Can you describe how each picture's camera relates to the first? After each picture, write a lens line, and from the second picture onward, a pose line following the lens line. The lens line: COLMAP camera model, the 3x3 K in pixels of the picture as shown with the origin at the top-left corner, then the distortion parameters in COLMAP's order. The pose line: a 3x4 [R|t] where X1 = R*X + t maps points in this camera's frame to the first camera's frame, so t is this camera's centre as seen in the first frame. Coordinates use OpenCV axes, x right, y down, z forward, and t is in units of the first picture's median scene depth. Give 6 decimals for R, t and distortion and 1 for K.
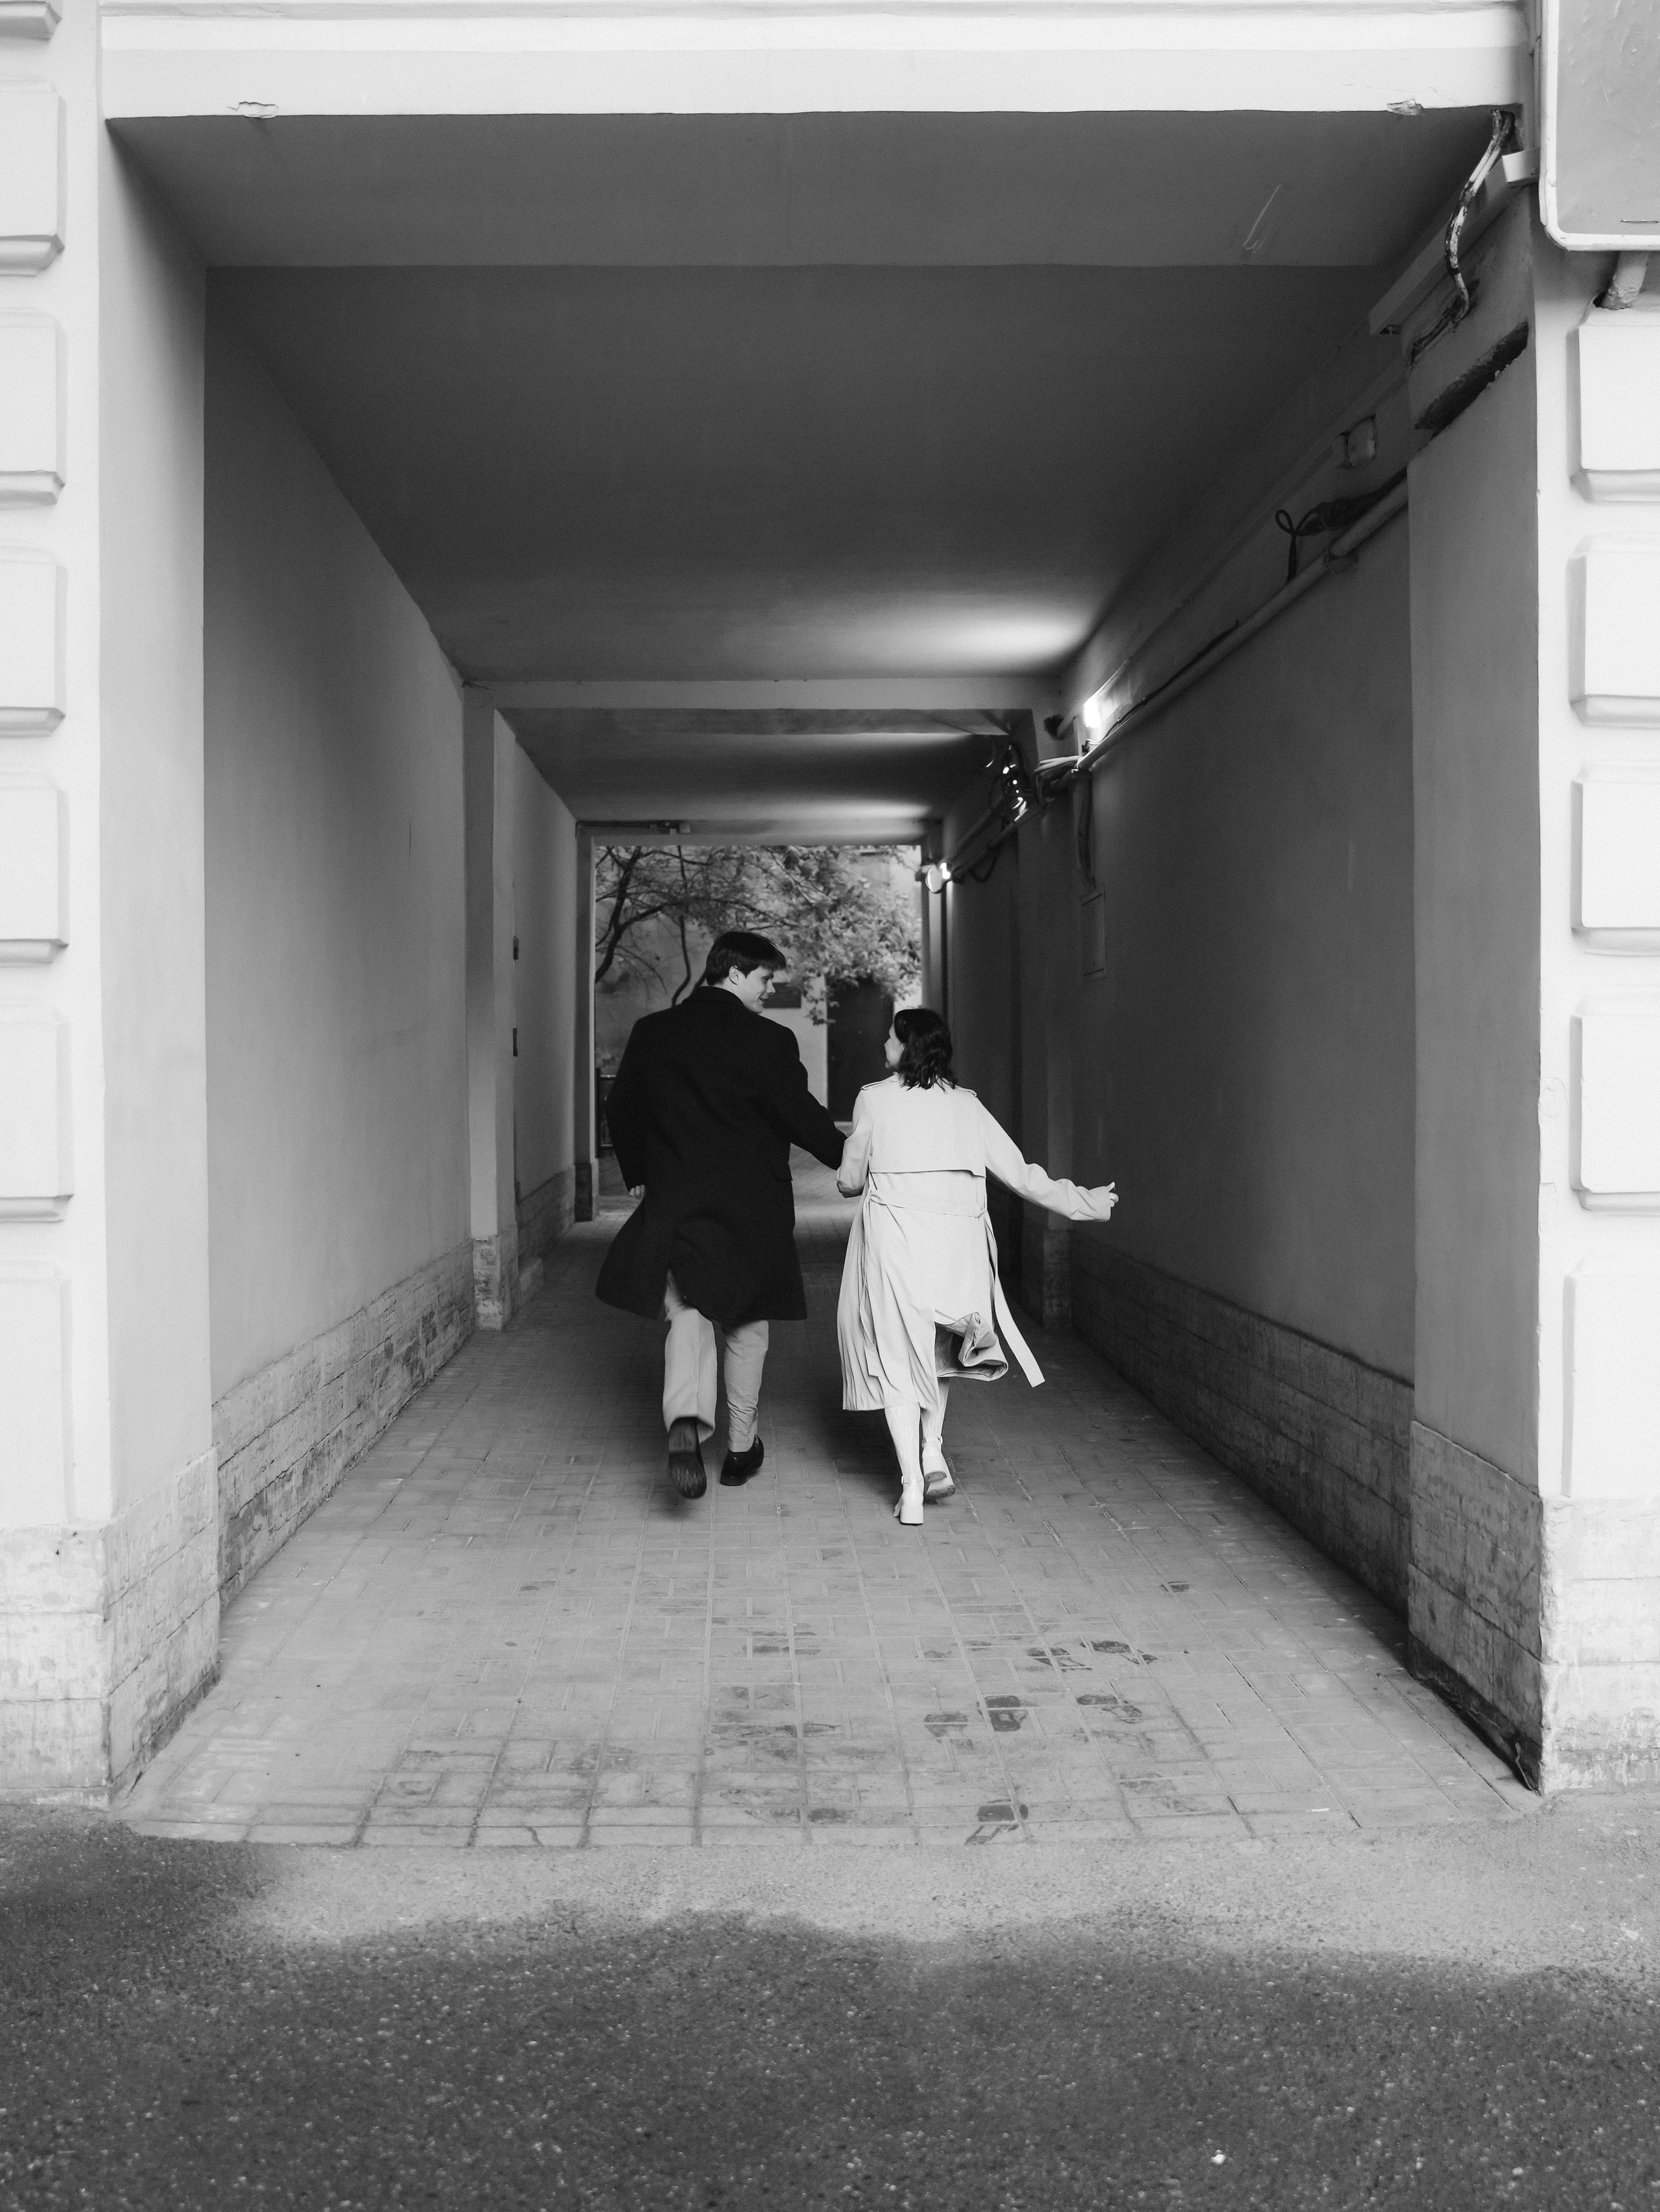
lens RADIAL K [[2077.4, 0, 822.6], [0, 2077.4, 1187.2], [0, 0, 1]] dist [-0.010726, 0.065349]
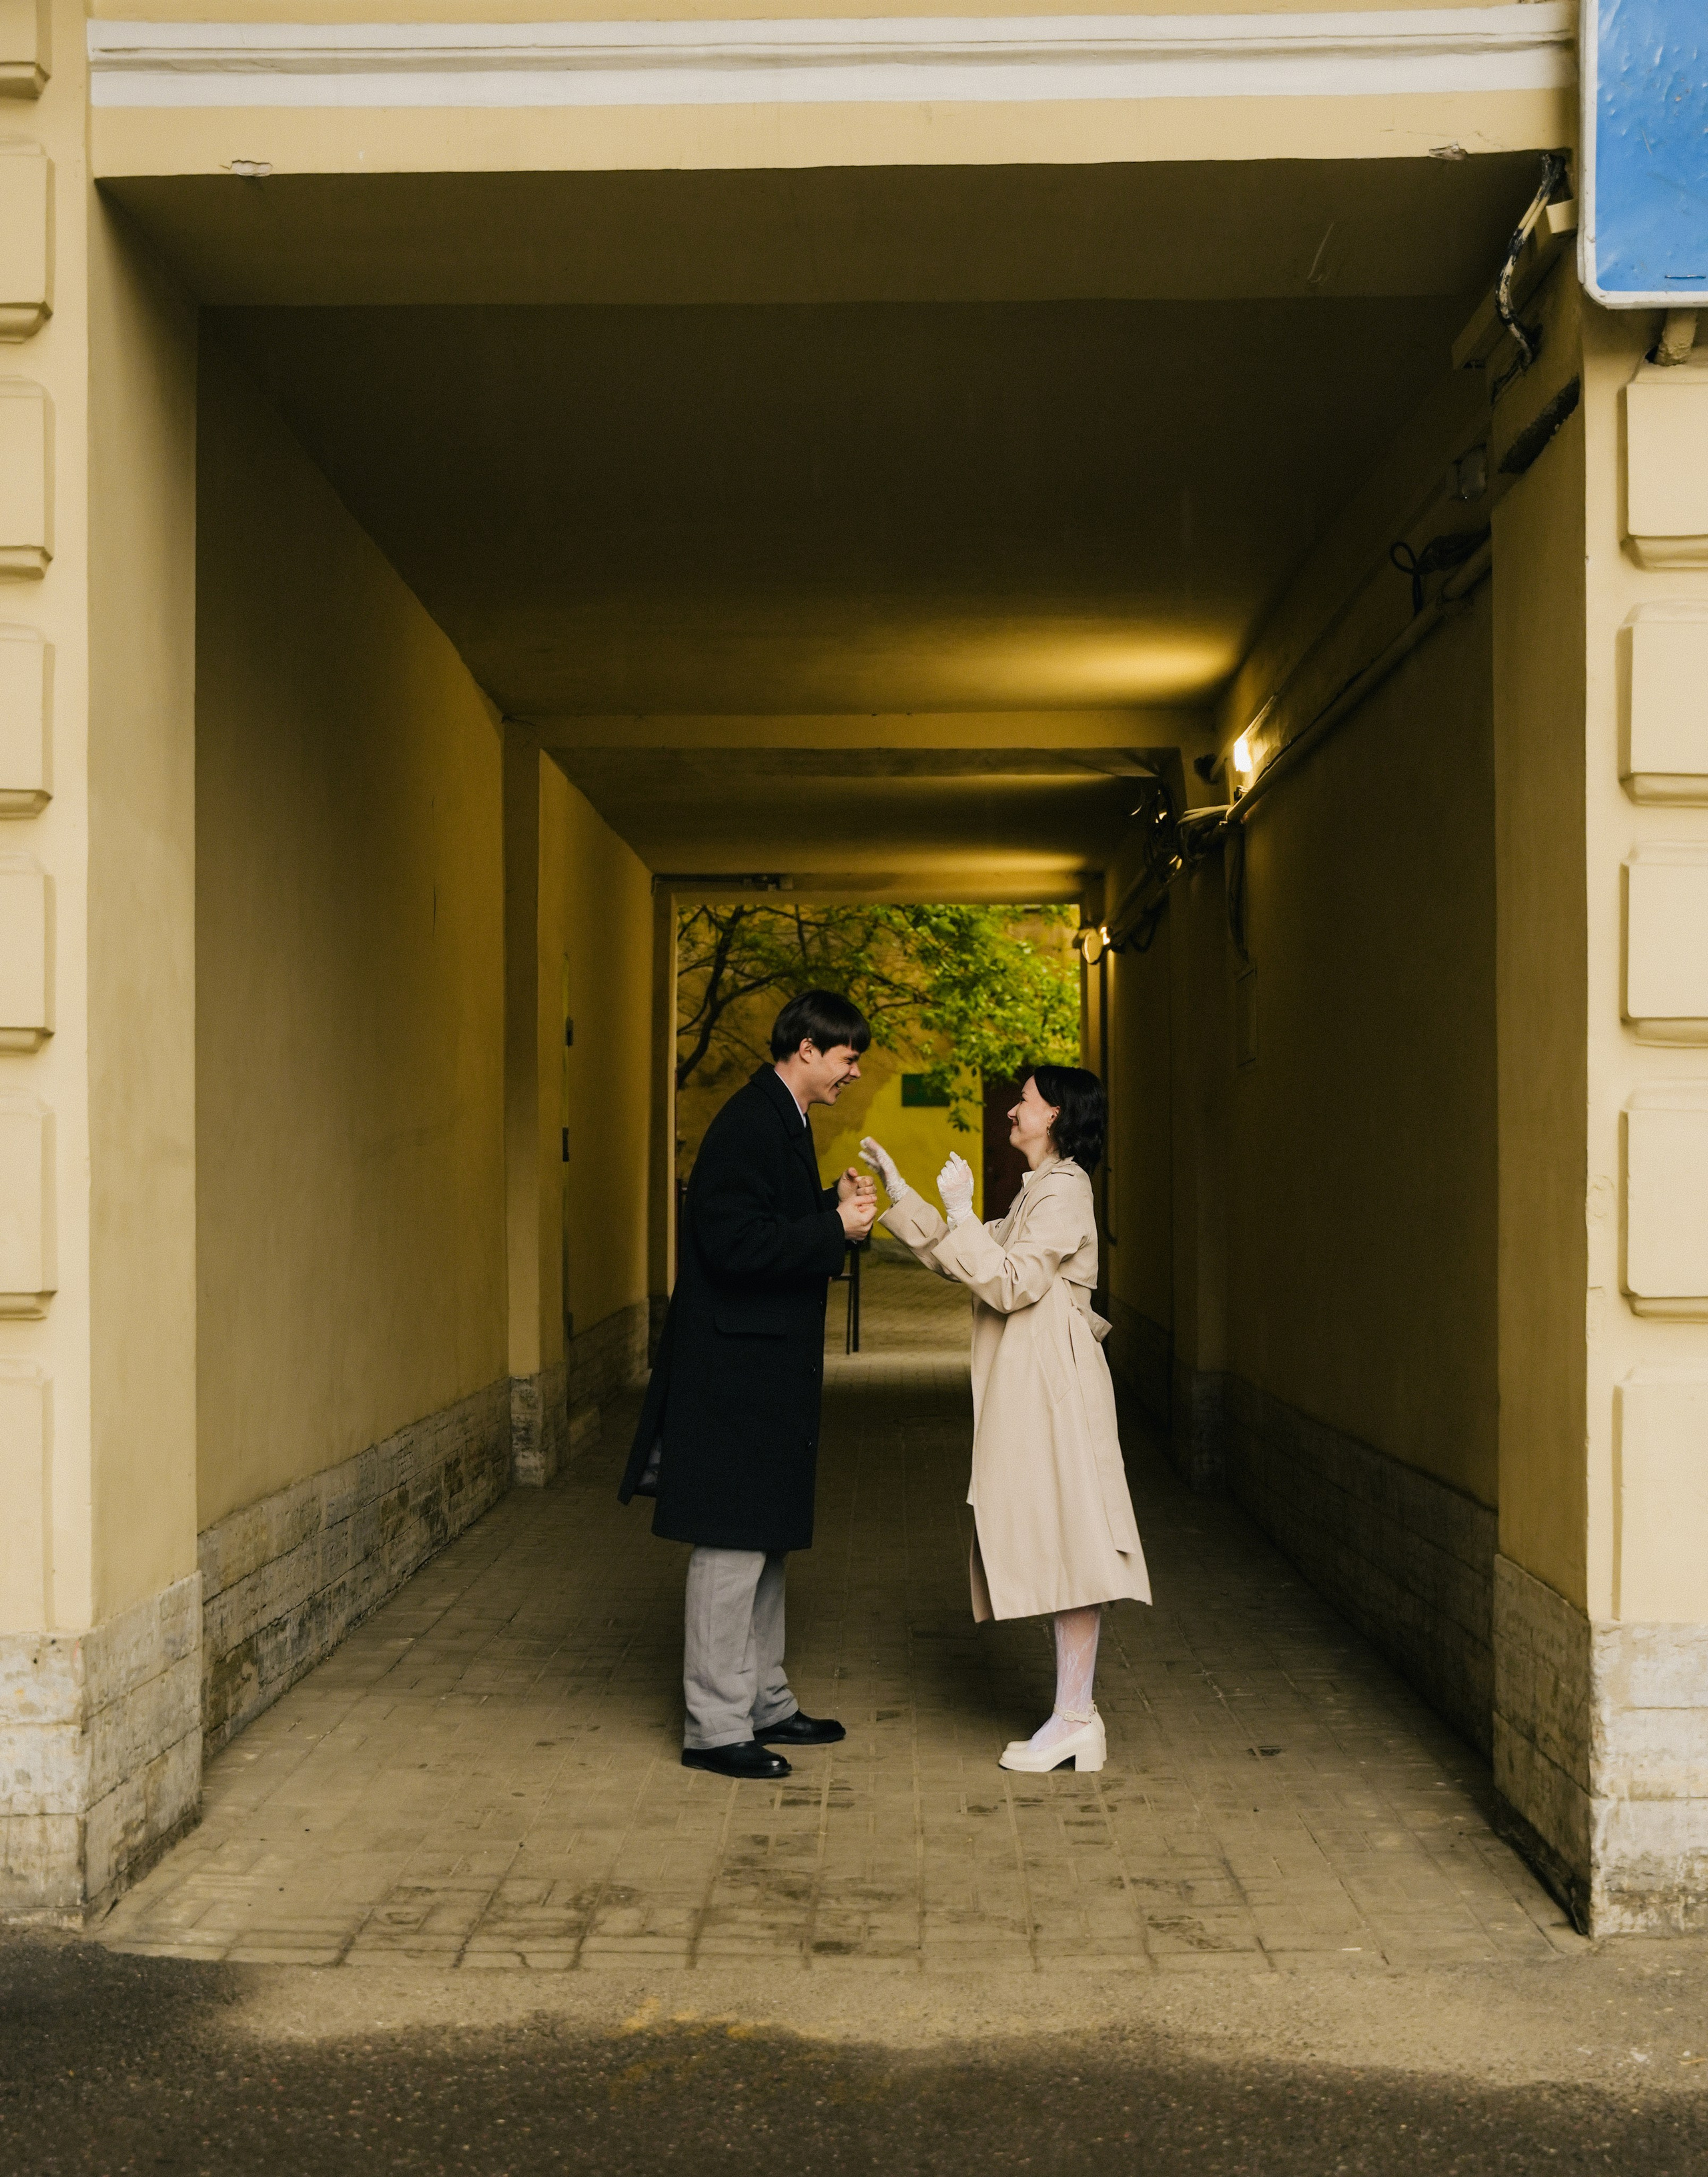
lens RADIAL K [[2686.5, 0, 852.0], [0, 2686.5, 1286.9], [0, 0, 1]] dist [0.073232, 0.011934]
pose [[0.998693, 0.005511, -0.050820, 0.072714], [-0.006487, 0.999797, -0.019065, 0.023951], [0.050705, 0.019369, 0.998526, -0.237683]]
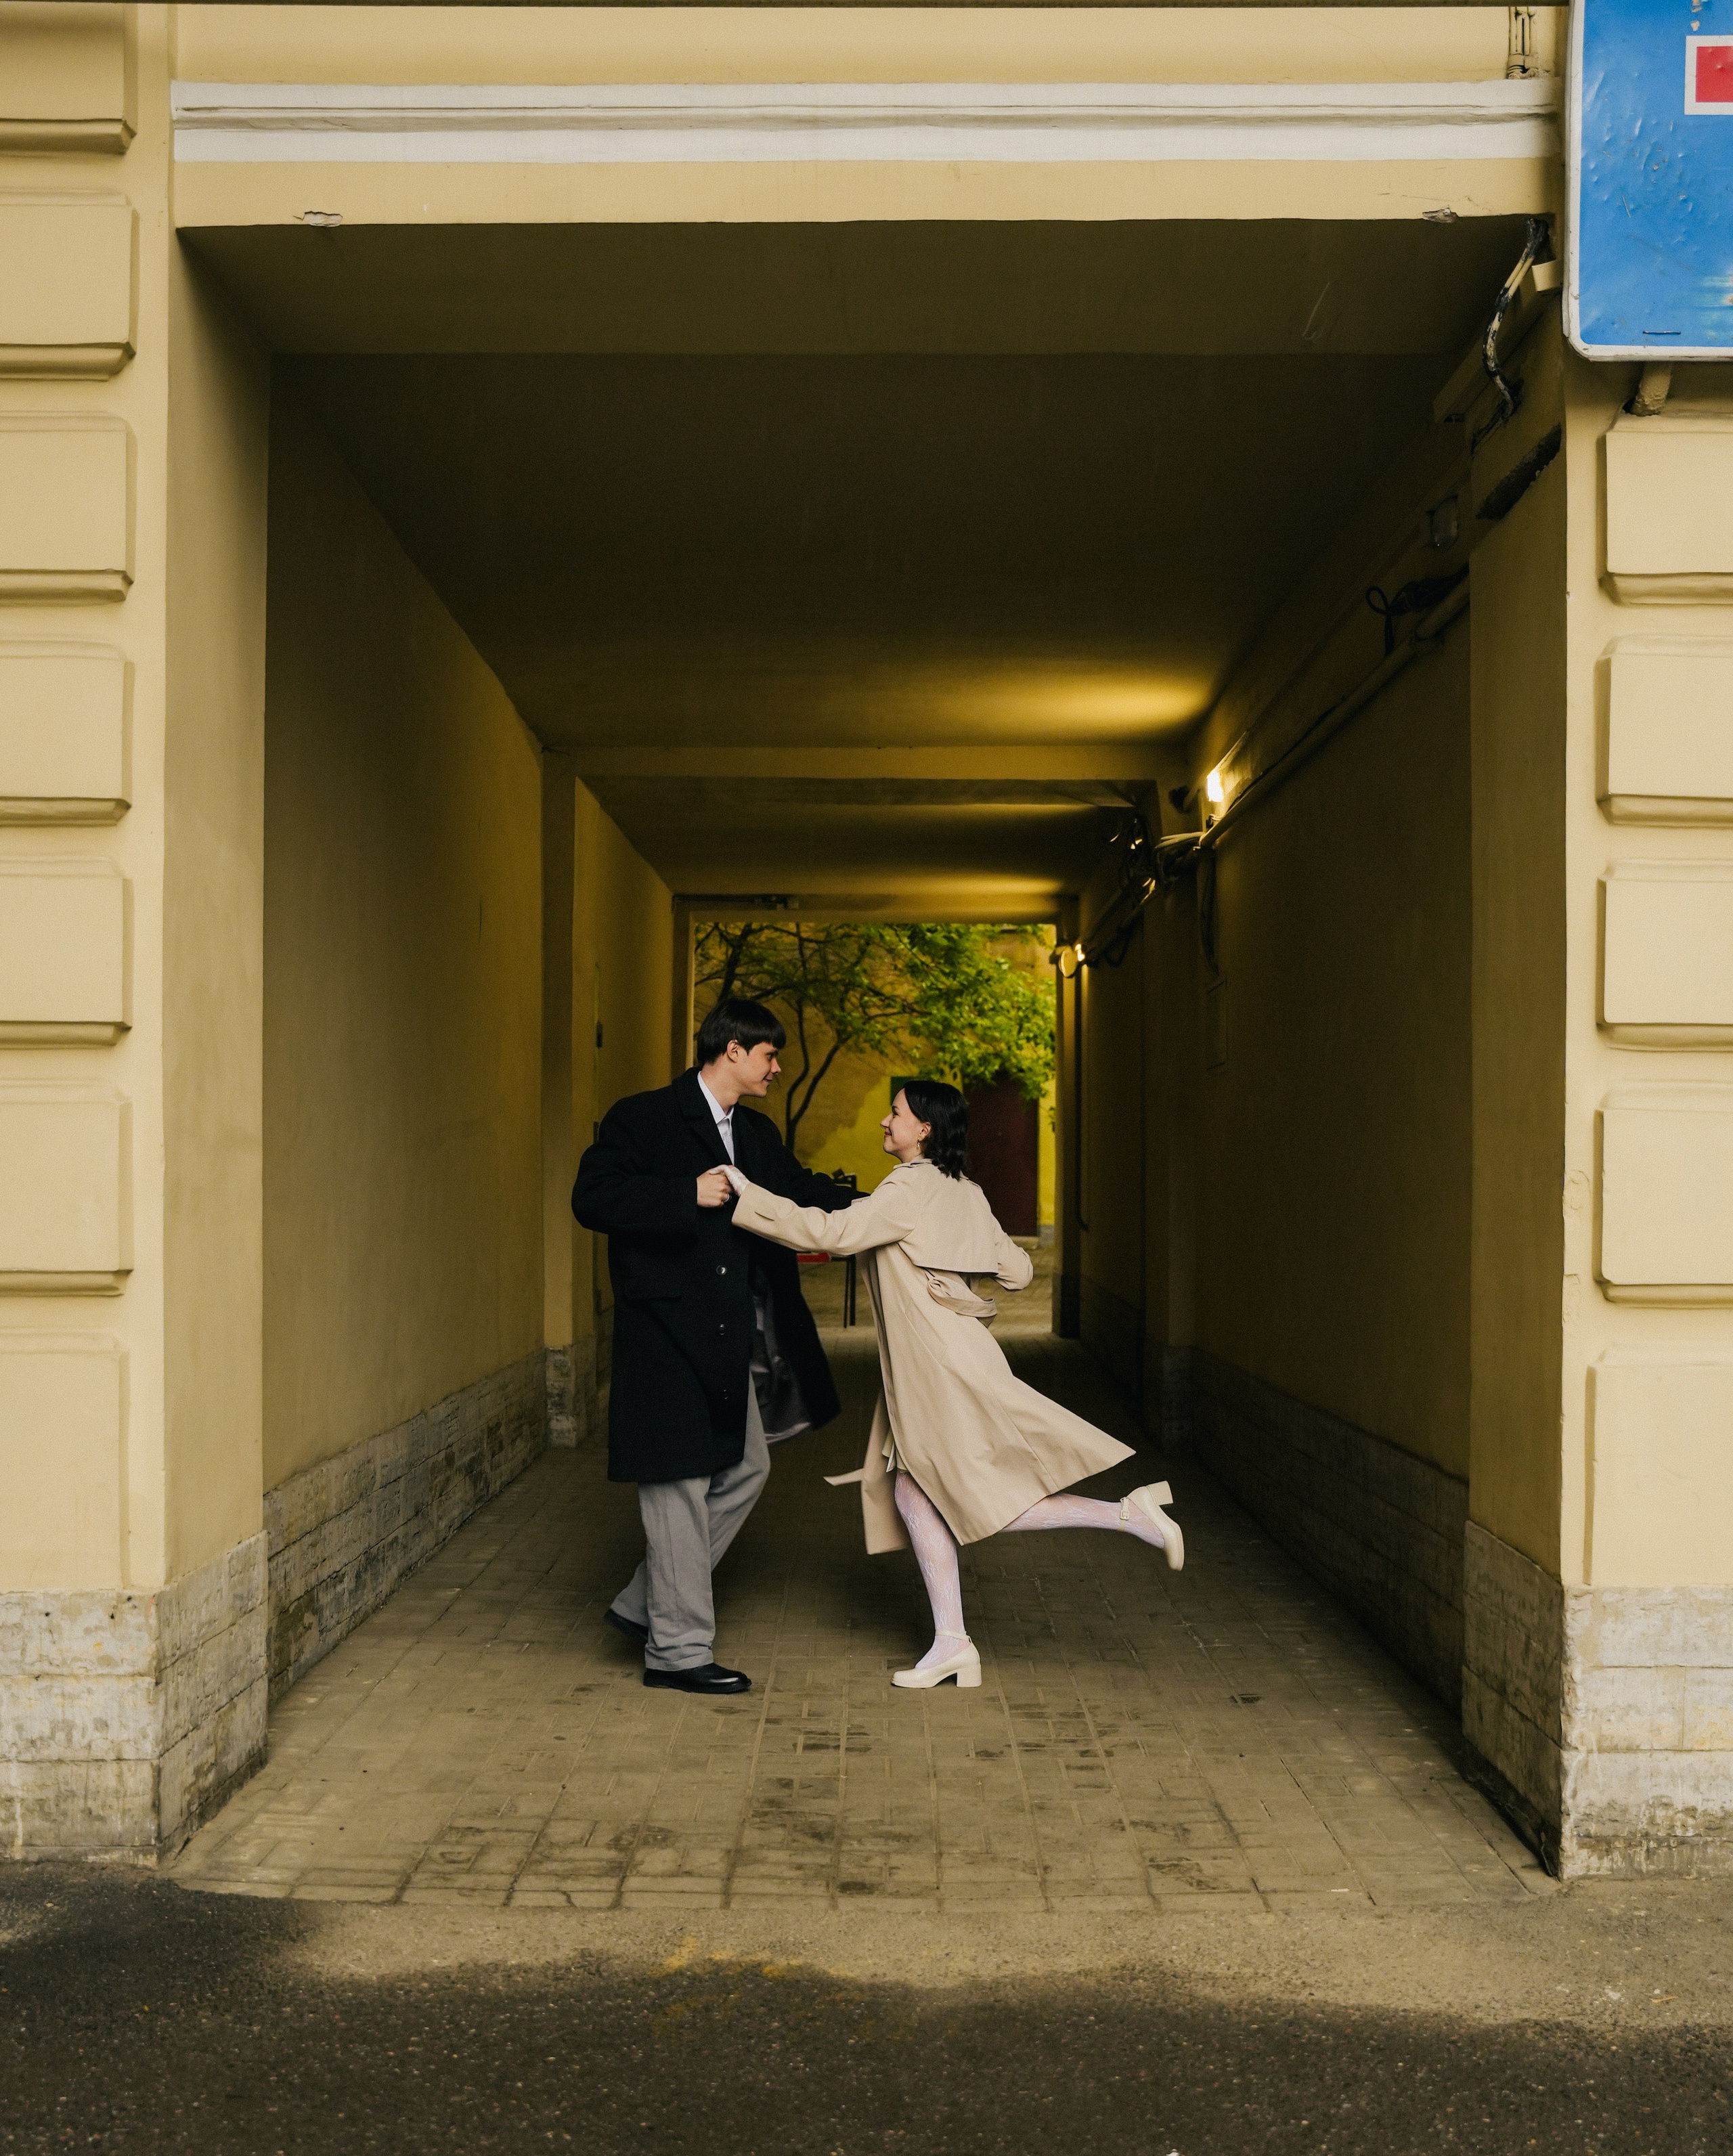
lens RADIAL K [[2385.5, 0, 881.4], [0, 2385.5, 1296.7], [0, 0, 1]] dist [0.022538, 0.042190]
pose [[0.999334, 0.011999, -0.034458, 0.051779], [-0.012219, 0.999906, -0.006172, 0.019584], [0.034381, 0.006589, 0.999387, -0.173507]]
